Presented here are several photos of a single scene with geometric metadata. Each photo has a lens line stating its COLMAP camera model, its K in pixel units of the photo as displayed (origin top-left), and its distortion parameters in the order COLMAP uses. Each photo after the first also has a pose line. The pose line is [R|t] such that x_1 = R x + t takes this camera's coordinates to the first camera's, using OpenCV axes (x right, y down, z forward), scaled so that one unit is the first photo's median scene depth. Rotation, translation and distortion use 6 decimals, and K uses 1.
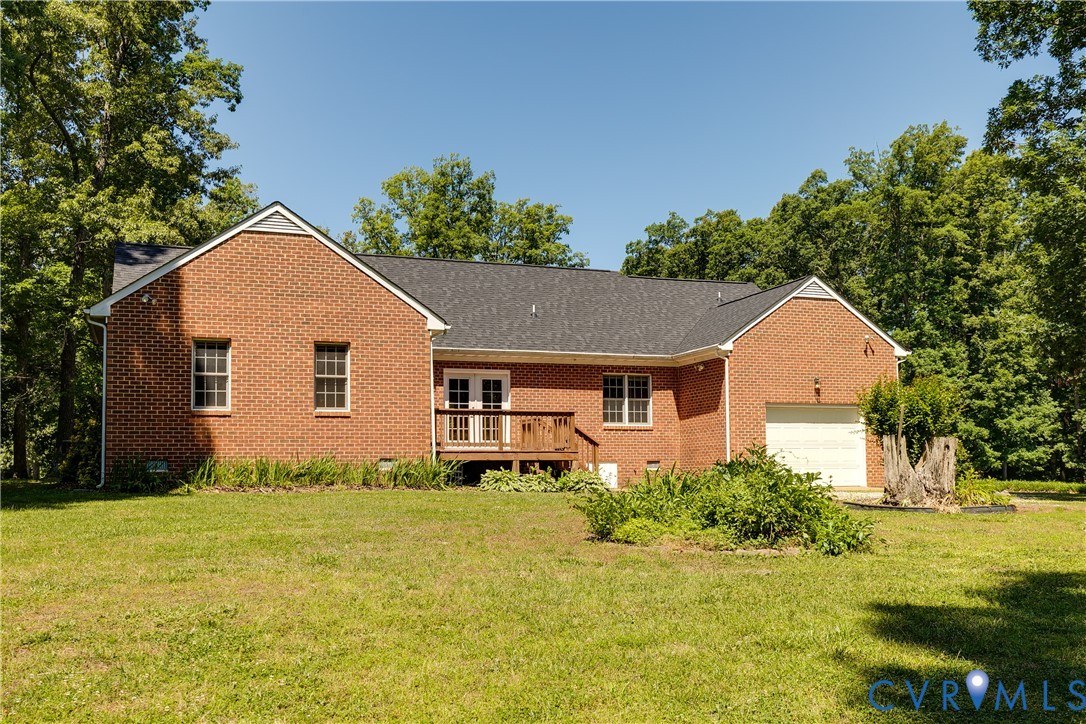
lens RADIAL K [[1098.2, 0, 543.0], [0, 1098.2, 362.0], [0, 0, 1]] dist [0.016452, 0.007533]
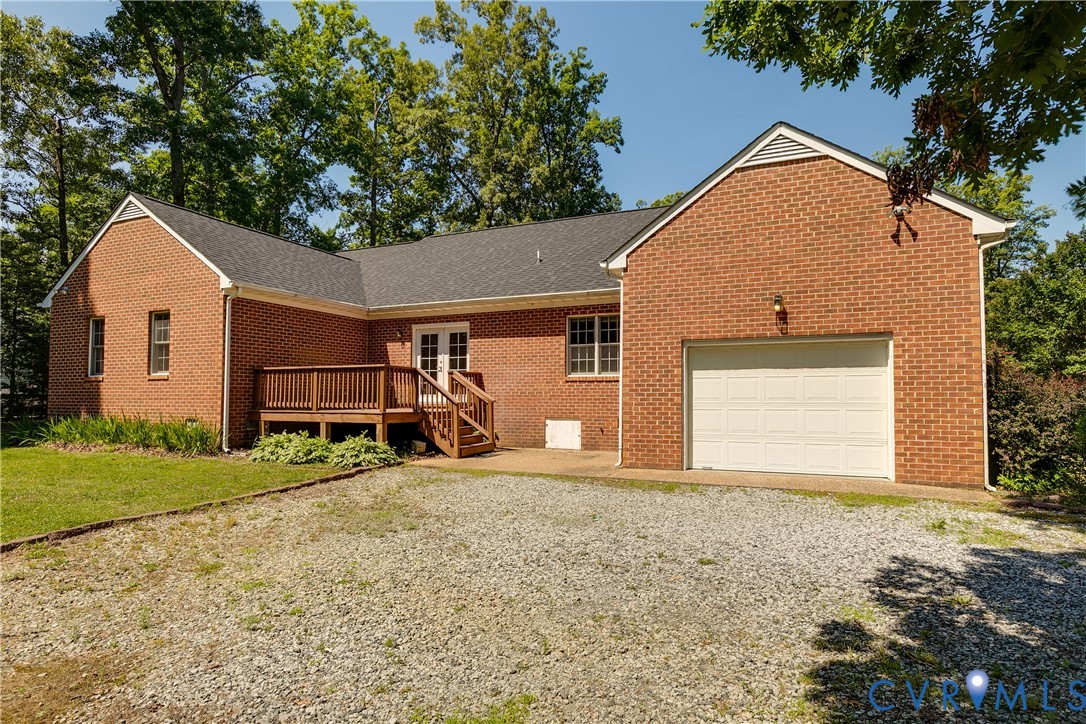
lens RADIAL K [[608.2, 0, 545.8], [0, 608.2, 376.4], [0, 0, 1]] dist [0.000740, 0.000045]
pose [[0.700165, -0.014827, -0.713827, 0.397927], [0.068692, 0.996545, 0.046678, 0.035191], [0.710669, -0.081717, 0.698764, 0.672097]]
